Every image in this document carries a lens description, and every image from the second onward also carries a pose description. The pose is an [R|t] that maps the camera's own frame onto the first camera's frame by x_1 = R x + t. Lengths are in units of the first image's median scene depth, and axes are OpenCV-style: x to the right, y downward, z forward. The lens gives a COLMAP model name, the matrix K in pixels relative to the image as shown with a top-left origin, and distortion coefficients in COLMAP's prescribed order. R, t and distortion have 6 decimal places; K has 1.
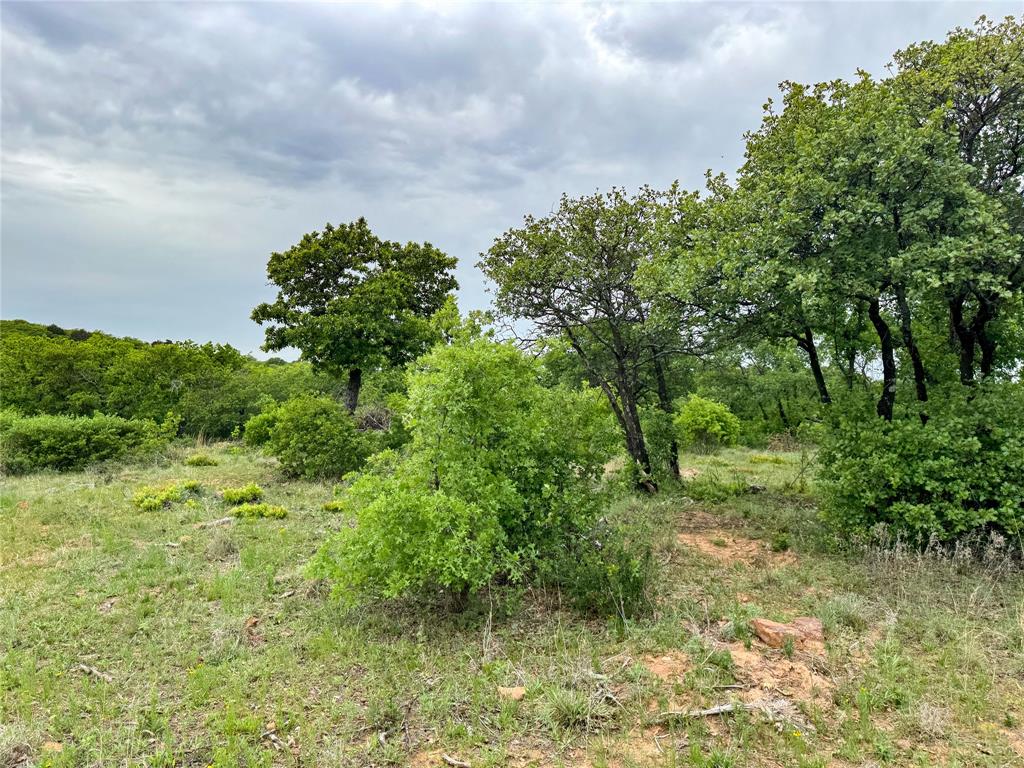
lens RADIAL K [[767.3, 0, 510.9], [0, 767.3, 382.4], [0, 0, 1]] dist [-0.003156, -0.002915]
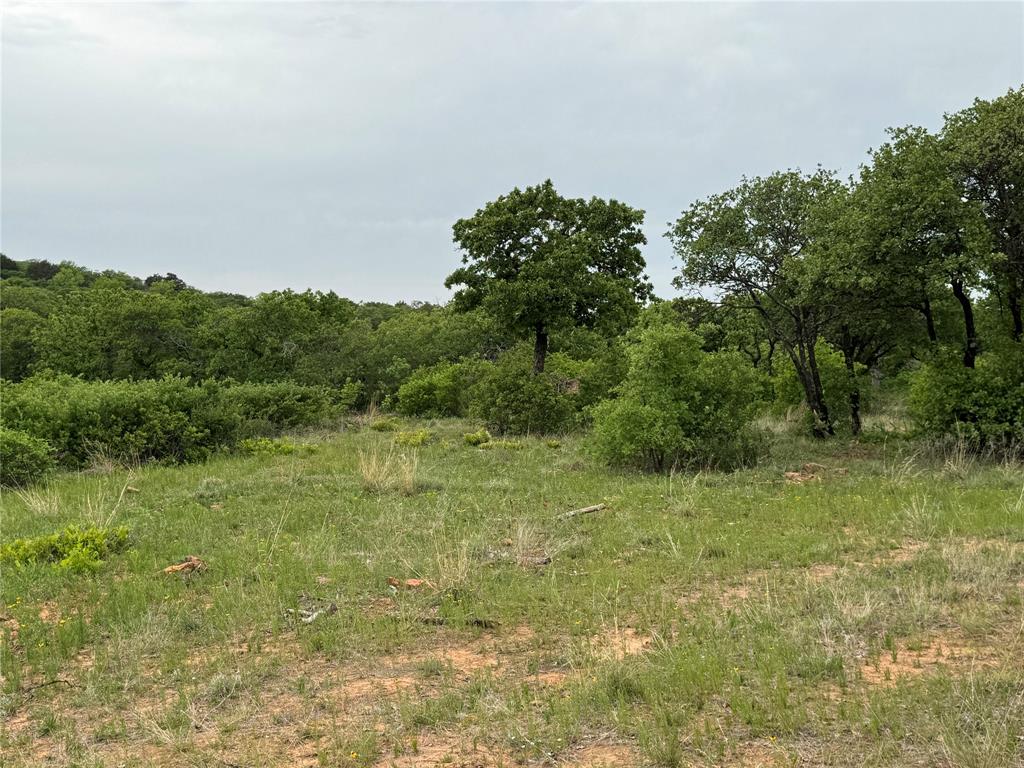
lens RADIAL K [[1281.9, 0, 460.2], [0, 1281.9, 381.7], [0, 0, 1]] dist [0.152397, 0.000000]
pose [[0.978913, -0.014530, -0.203759, 0.032213], [0.022405, 0.999086, 0.036395, -0.014910], [0.203044, -0.040193, 0.978344, -0.679828]]
